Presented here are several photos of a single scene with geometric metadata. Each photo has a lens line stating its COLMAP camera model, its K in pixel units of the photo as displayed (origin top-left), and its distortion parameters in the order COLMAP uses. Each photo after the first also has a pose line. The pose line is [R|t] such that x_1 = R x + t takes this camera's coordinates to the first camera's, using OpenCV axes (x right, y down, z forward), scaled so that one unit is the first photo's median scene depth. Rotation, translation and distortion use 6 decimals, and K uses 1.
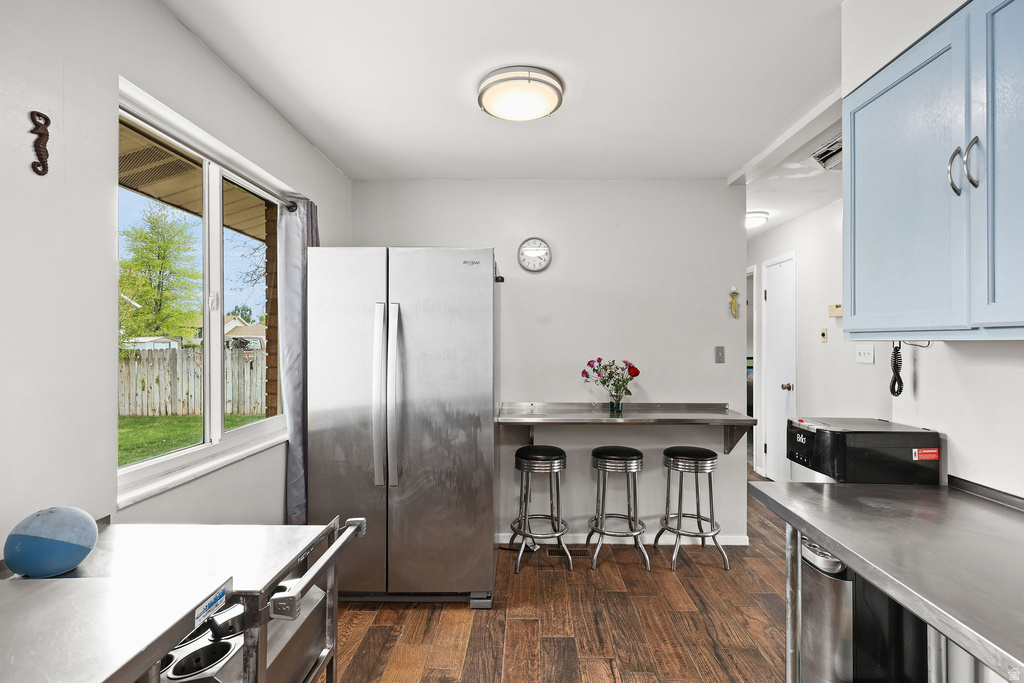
lens RADIAL K [[458.4, 0, 516.9], [0, 458.4, 340.0], [0, 0, 1]] dist [-0.001672, -0.000177]
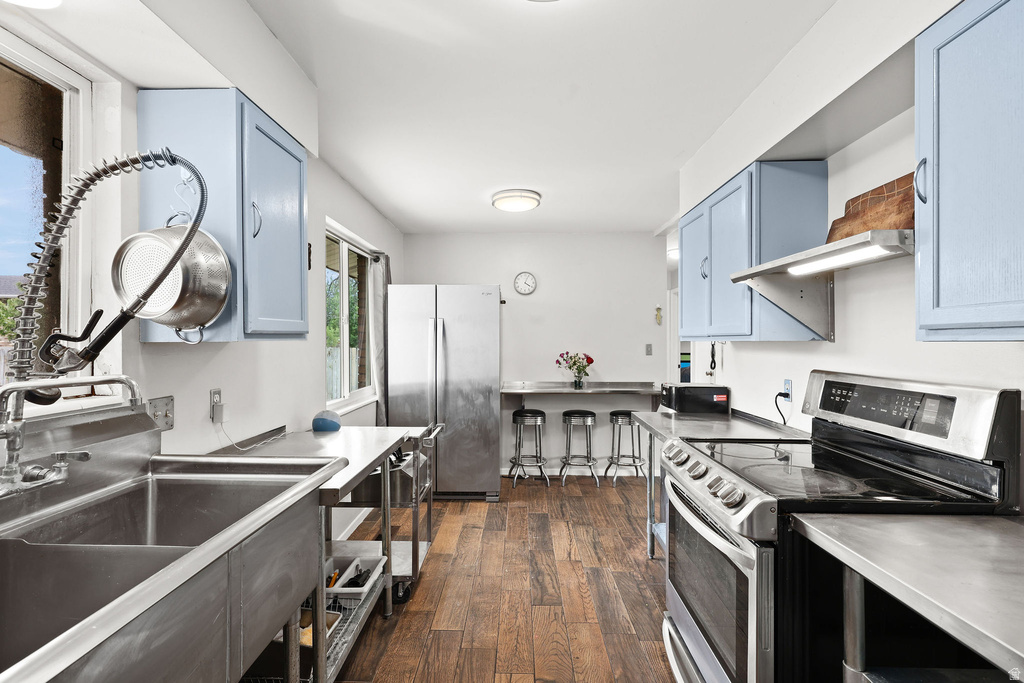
lens RADIAL K [[458.4, 0, 507.3], [0, 458.4, 340.6], [0, 0, 1]] dist [-0.001672, -0.000177]
pose [[0.999976, -0.000936, -0.006840, -0.012816], [0.000964, 0.999991, 0.004143, -0.006089], [0.006836, -0.004150, 0.999968, -0.634649]]
